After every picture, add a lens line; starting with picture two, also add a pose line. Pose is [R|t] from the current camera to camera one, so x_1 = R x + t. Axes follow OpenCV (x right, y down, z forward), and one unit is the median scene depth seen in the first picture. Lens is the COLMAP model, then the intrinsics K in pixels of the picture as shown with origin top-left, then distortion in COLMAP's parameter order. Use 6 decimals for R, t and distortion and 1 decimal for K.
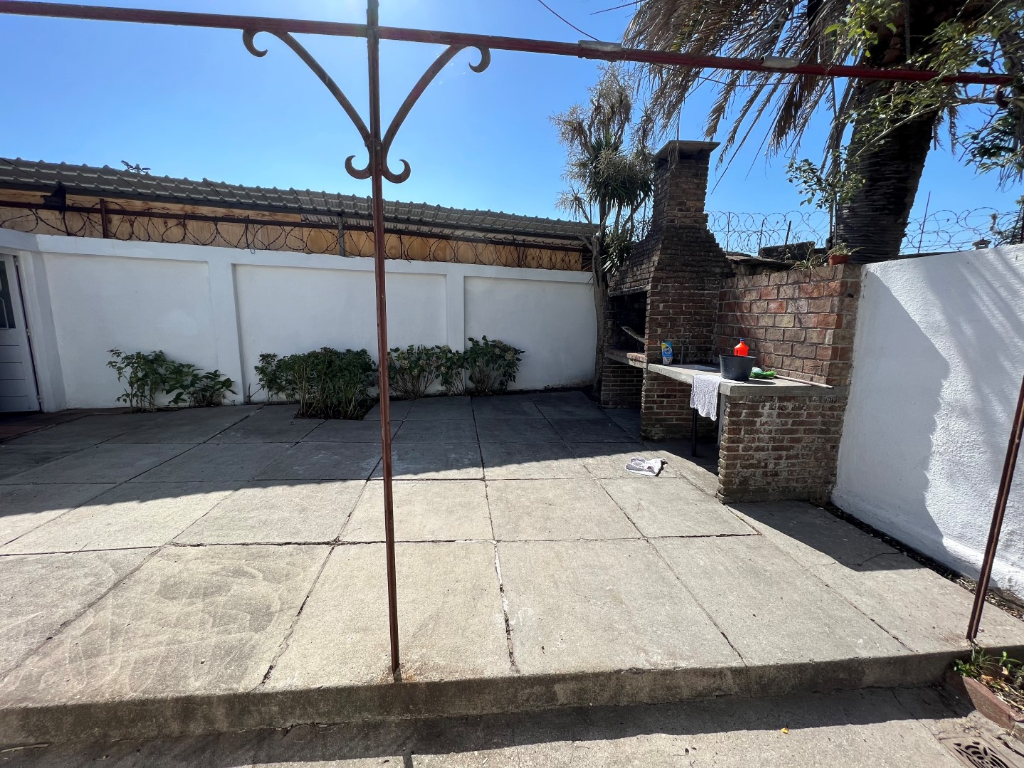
lens RADIAL K [[408.5, 0, 518.8], [0, 408.5, 380.6], [0, 0, 1]] dist [0.001732, -0.000283]
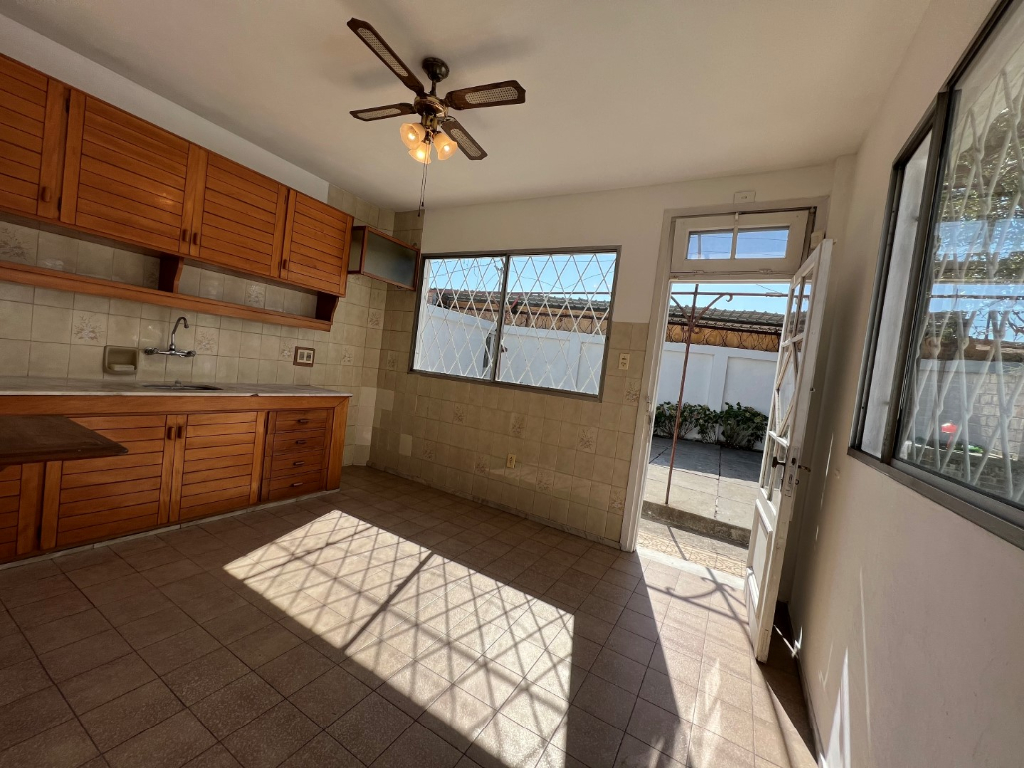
lens RADIAL K [[408.5, 0, 518.5], [0, 408.5, 385.0], [0, 0, 1]] dist [0.001732, -0.000283]
pose [[0.810752, 0.103749, -0.576122, 0.091799], [-0.195419, 0.975679, -0.099303, 0.104535], [0.551808, 0.193095, 0.811309, -0.458629]]
